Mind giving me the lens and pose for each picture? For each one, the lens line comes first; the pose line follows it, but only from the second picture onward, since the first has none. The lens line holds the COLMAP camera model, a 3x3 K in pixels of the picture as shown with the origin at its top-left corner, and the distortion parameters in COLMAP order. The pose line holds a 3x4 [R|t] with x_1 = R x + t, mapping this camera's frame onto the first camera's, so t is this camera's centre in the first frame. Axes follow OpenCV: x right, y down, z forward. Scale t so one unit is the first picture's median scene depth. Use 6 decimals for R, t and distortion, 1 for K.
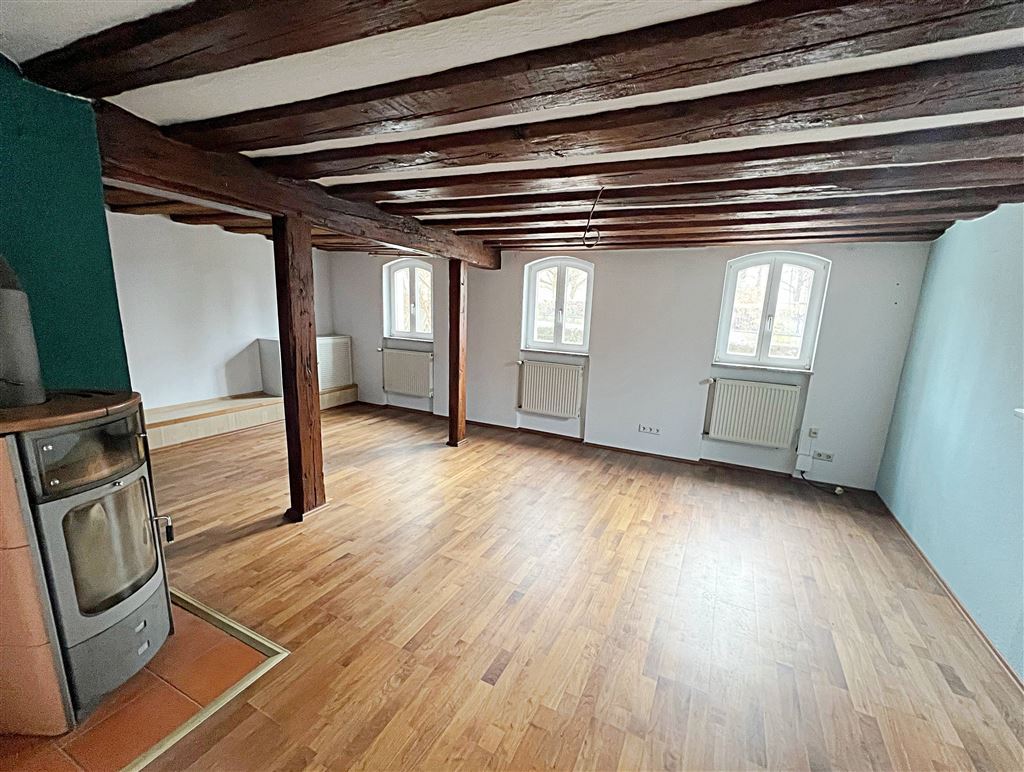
lens RADIAL K [[435.4, 0, 515.9], [0, 435.4, 391.0], [0, 0, 1]] dist [-0.002777, -0.000674]
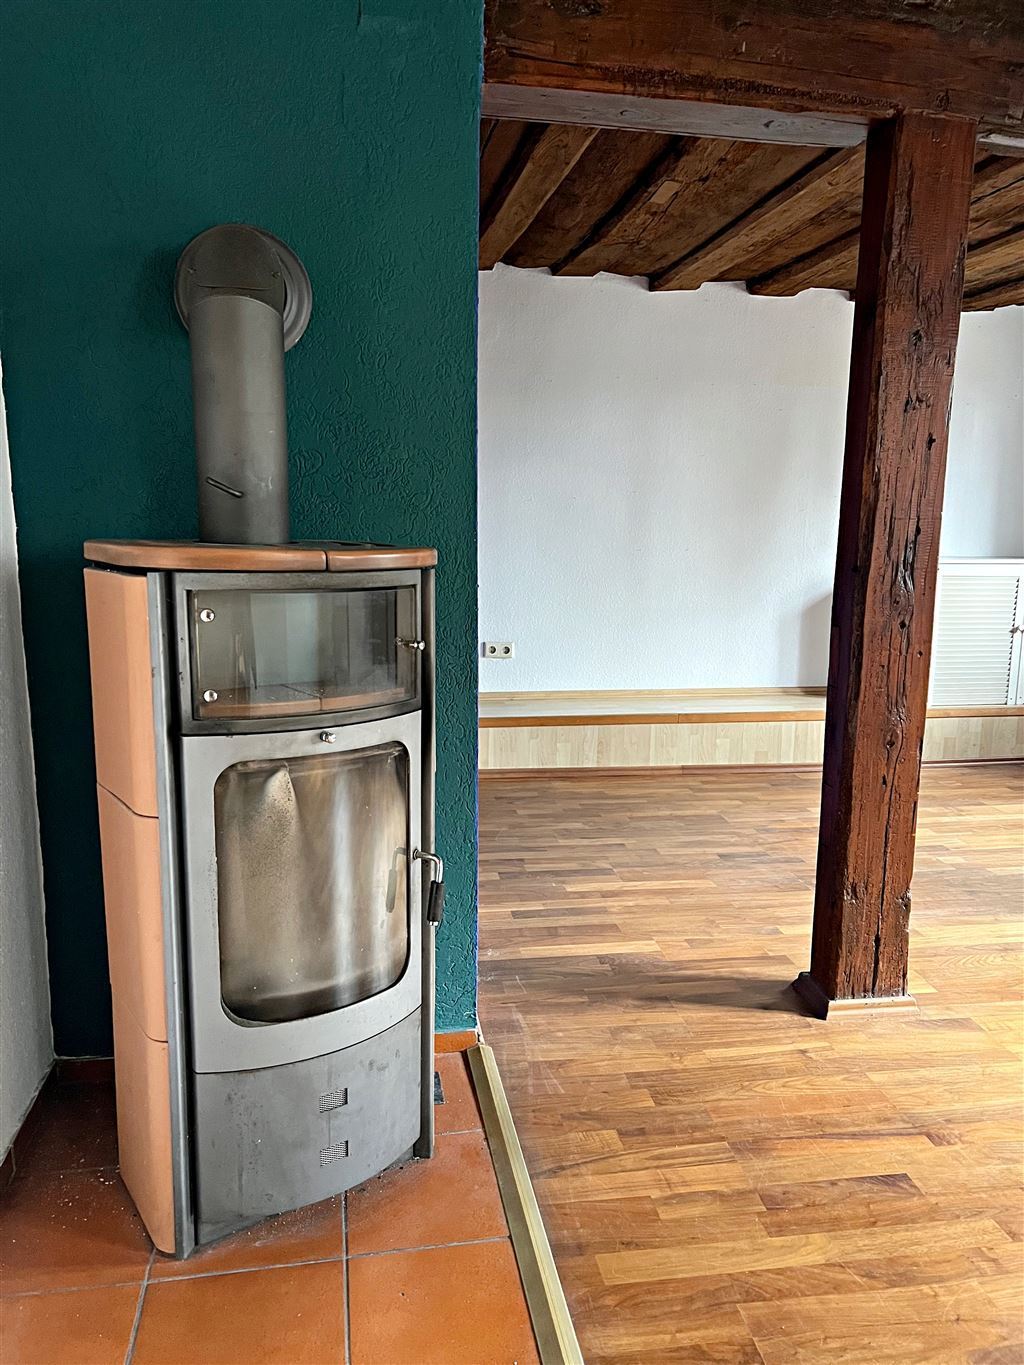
lens RADIAL K [[1038.1, 0, 512.7], [0, 1038.1, 679.0], [0, 0, 1]] dist [0.005819, -0.001515]
pose [[0.587278, 0.101817, -0.802956, -0.007524], [-0.154742, 0.987881, 0.012088, 0.068943], [0.794455, 0.117152, 0.595916, 0.314040]]
